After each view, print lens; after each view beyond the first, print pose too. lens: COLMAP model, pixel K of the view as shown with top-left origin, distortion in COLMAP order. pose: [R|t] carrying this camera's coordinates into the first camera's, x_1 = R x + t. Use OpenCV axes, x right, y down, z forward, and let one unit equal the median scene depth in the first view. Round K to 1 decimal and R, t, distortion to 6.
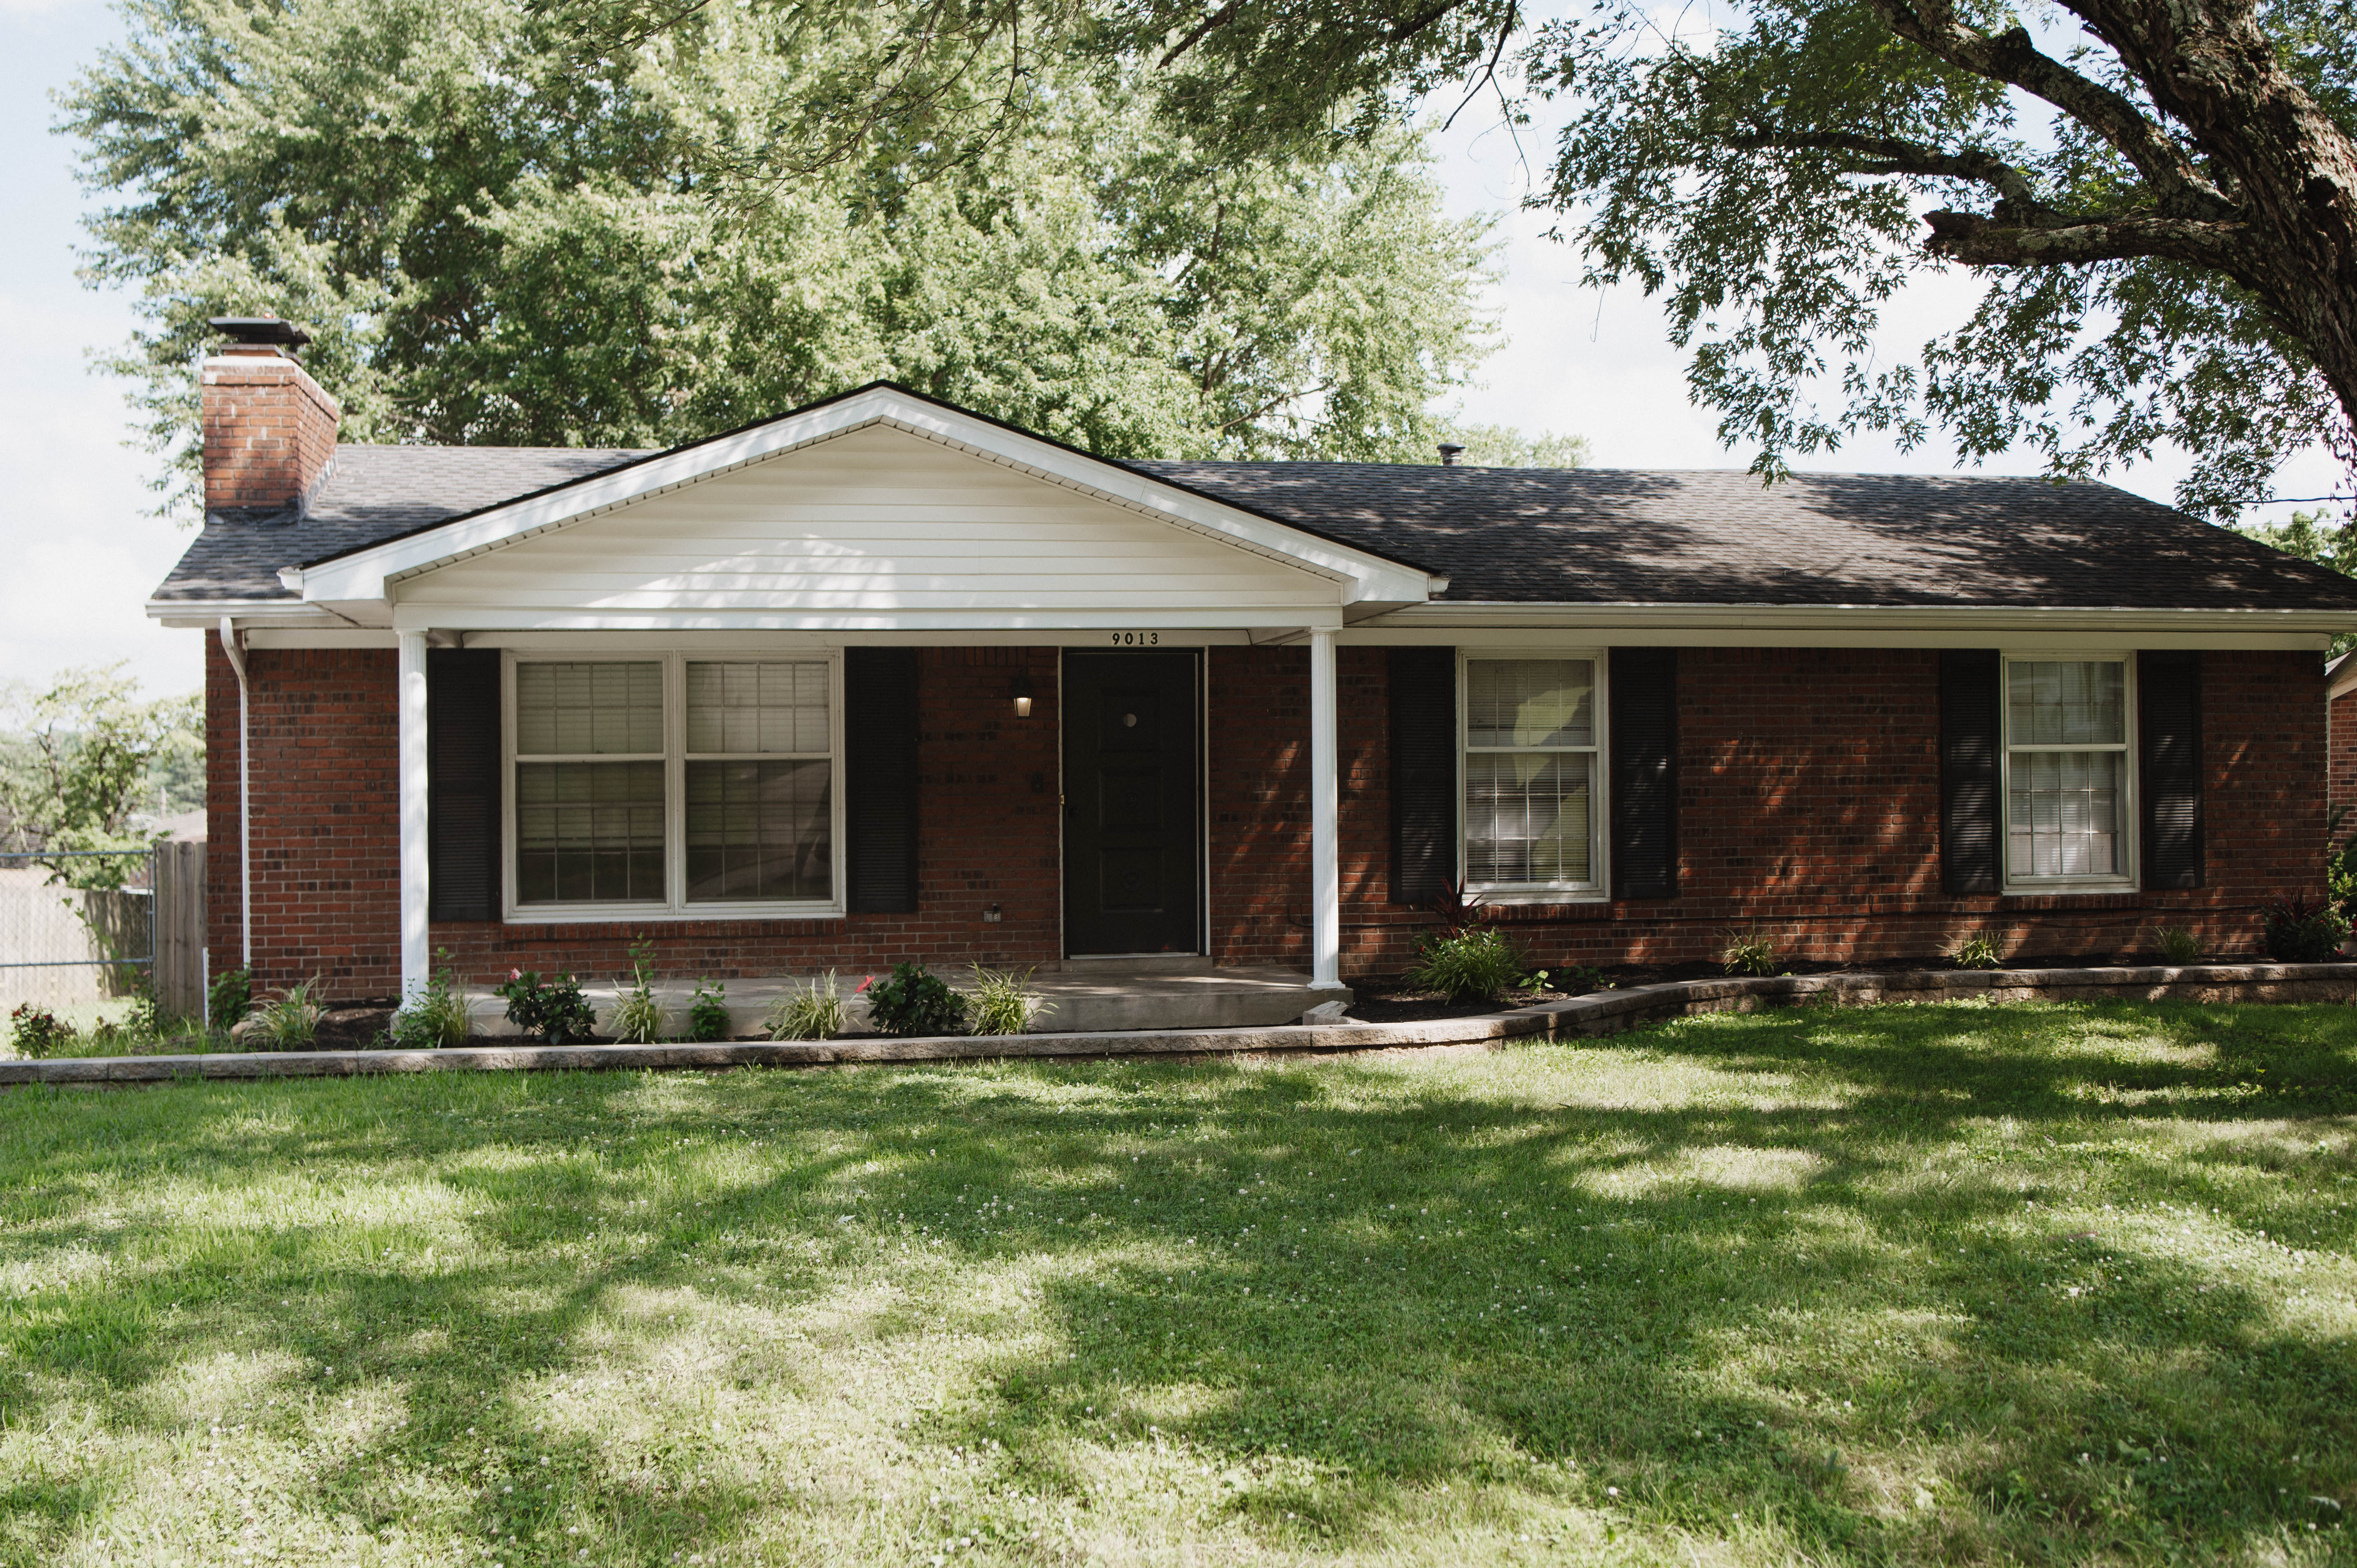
lens RADIAL K [[2439.3, 0, 1178.5], [0, 2439.3, 784.0], [0, 0, 1]] dist [0.012514, 0.014042]
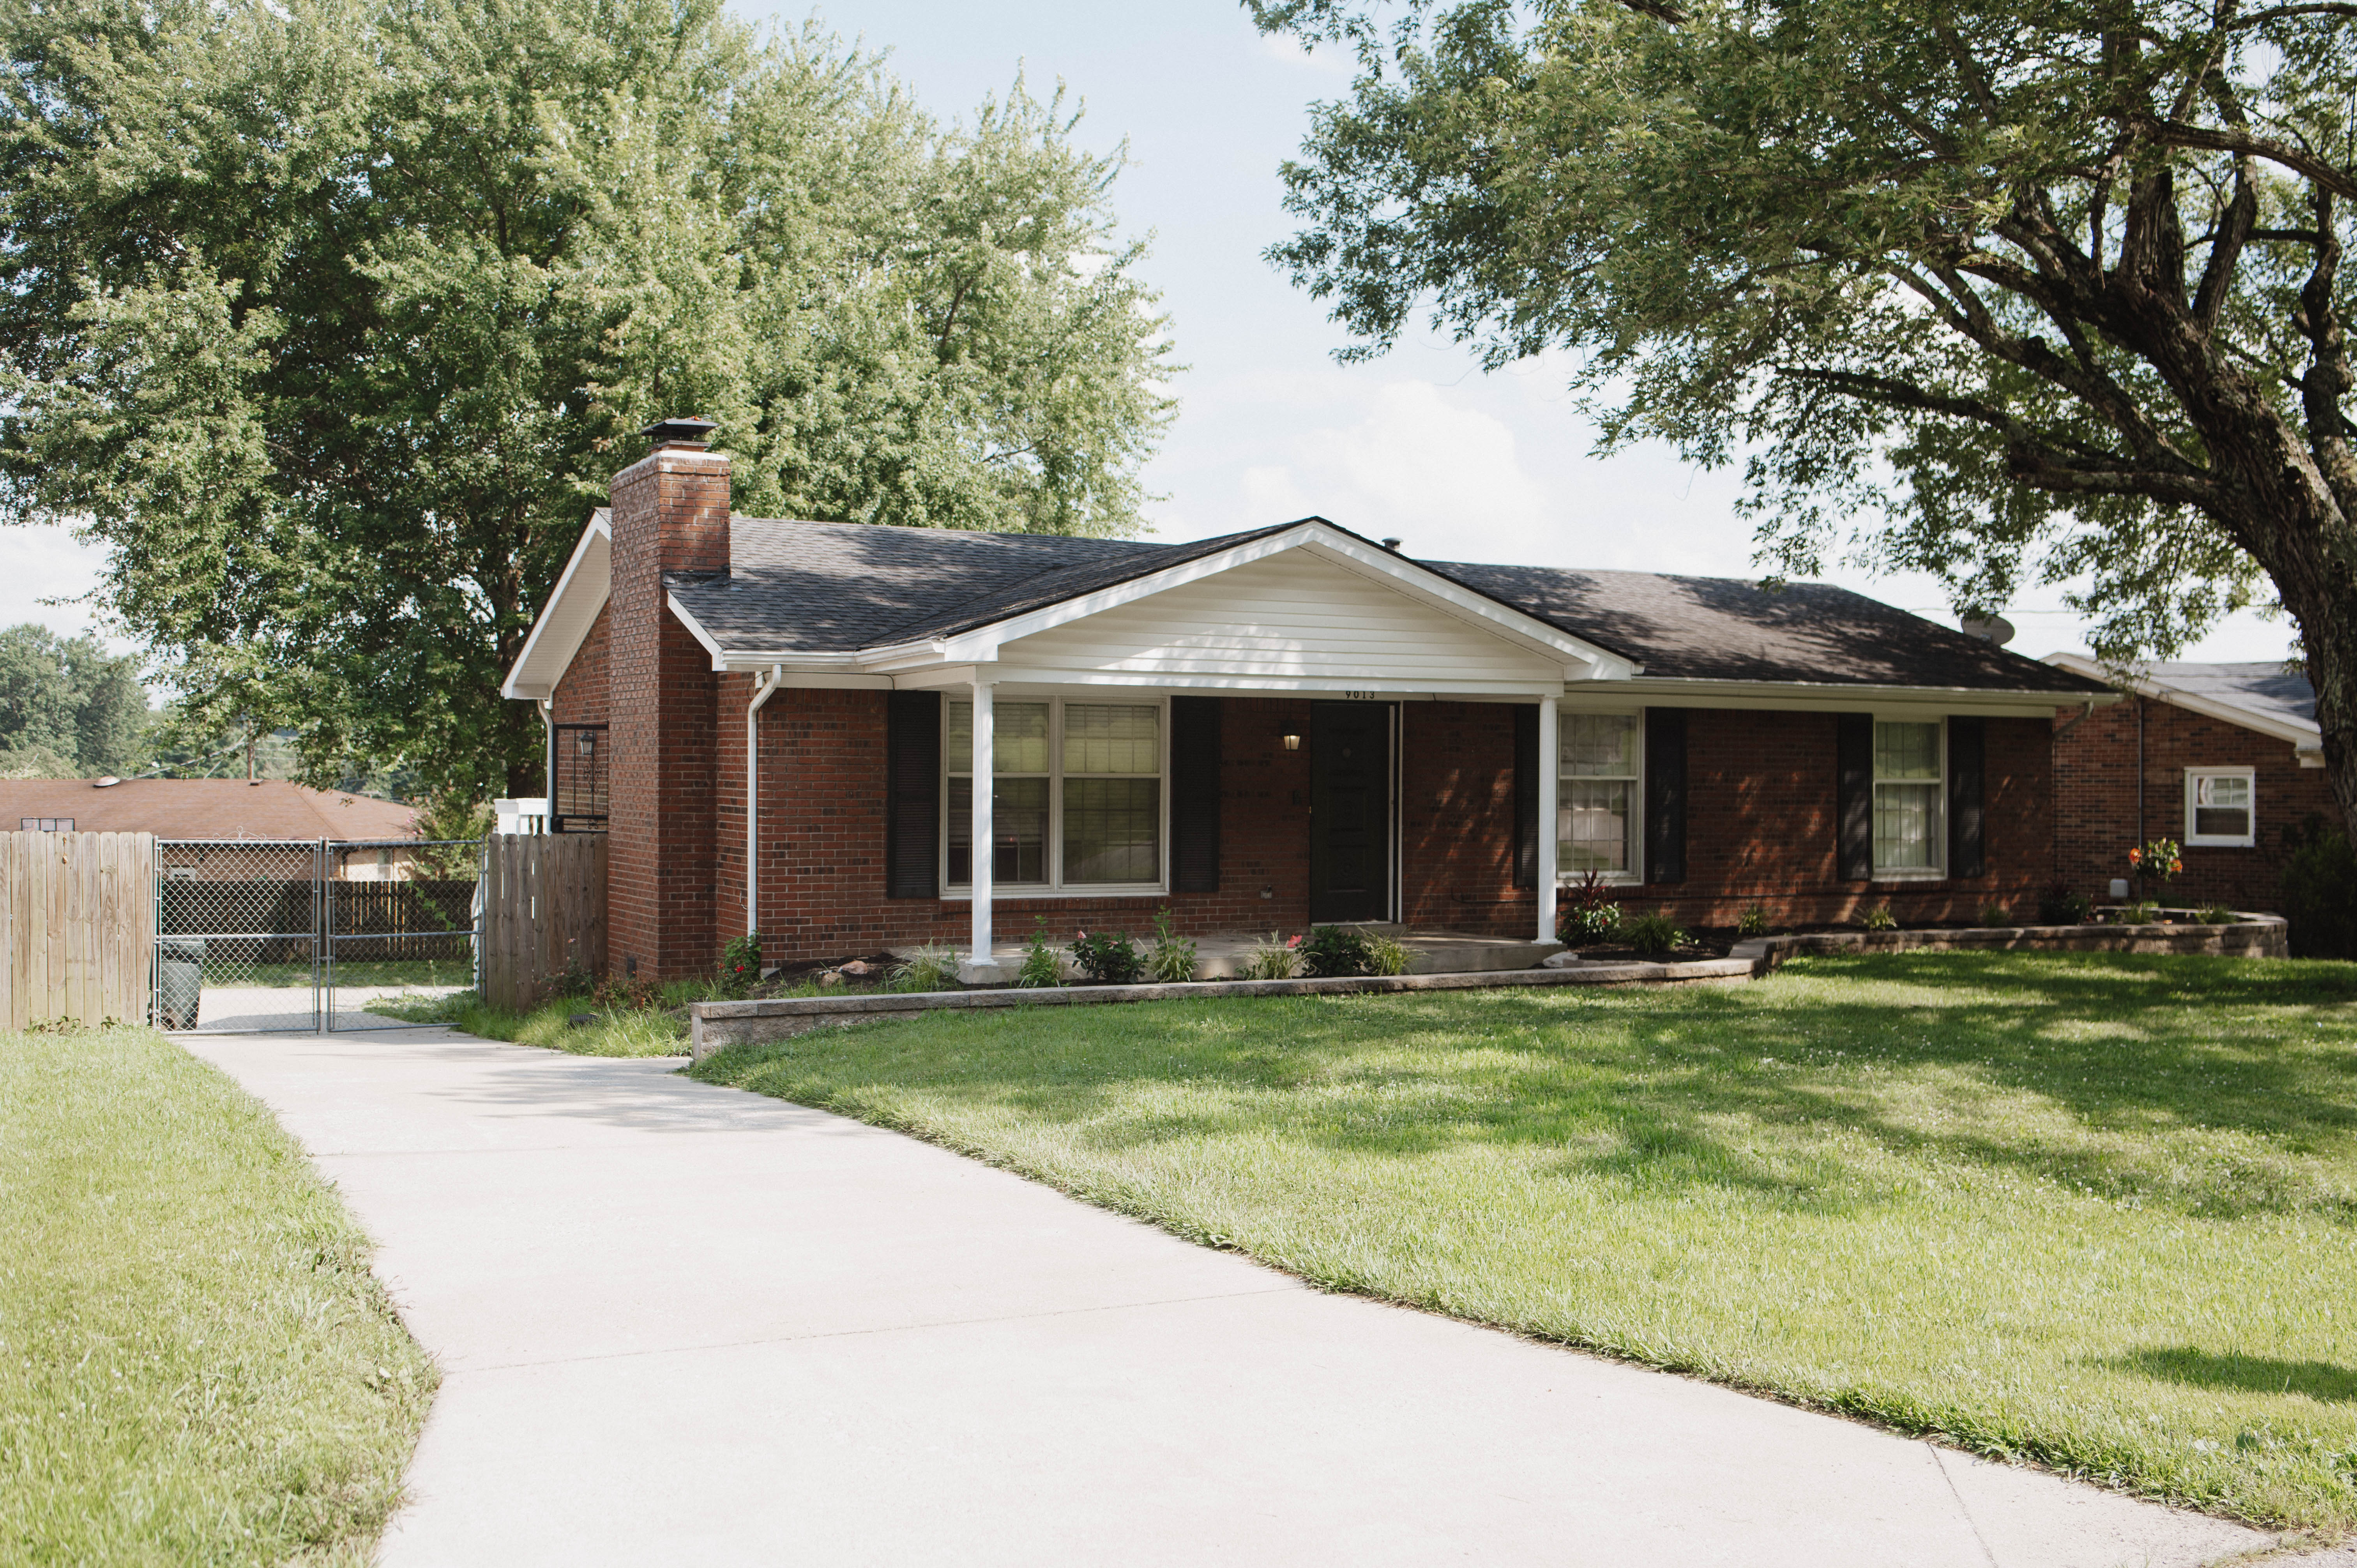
lens RADIAL K [[2311.2, 0, 1178.5], [0, 2311.2, 784.0], [0, 0, 1]] dist [0.008287, 0.022780]
pose [[0.958888, 0.014167, 0.283432, -0.494218], [-0.014623, 0.999893, -0.000507, -0.006594], [-0.283408, -0.003659, 0.958992, -0.231601]]
